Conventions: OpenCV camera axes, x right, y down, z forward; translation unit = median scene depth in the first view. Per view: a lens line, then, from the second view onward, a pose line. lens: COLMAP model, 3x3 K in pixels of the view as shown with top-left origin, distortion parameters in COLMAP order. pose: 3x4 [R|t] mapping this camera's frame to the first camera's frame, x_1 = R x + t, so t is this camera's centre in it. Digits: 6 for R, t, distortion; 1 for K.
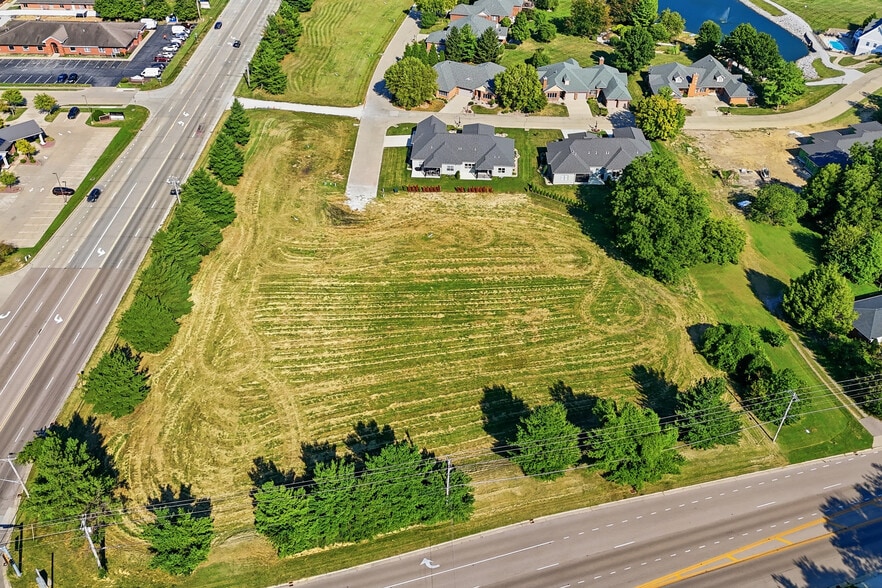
lens RADIAL K [[787.1, 0, 435.9], [0, 787.1, 293.2], [0, 0, 1]] dist [0.094385, -0.118155]
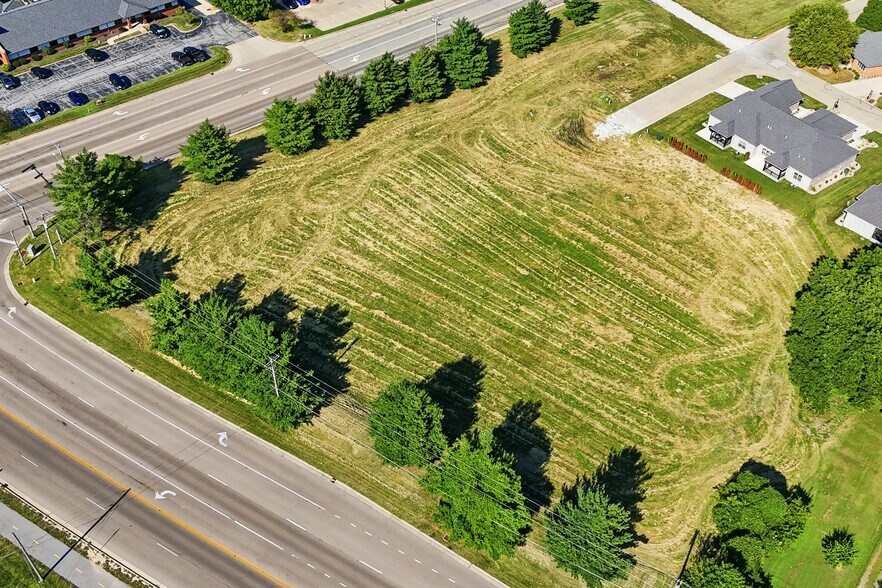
lens RADIAL K [[876.8, 0, 453.8], [0, 876.8, 293.7], [0, 0, 1]] dist [0.132229, -0.254438]
pose [[0.666520, 0.522720, -0.531522, 0.460072], [-0.472821, 0.847646, 0.240700, -0.139745], [0.576361, 0.090883, 0.812126, 0.190528]]
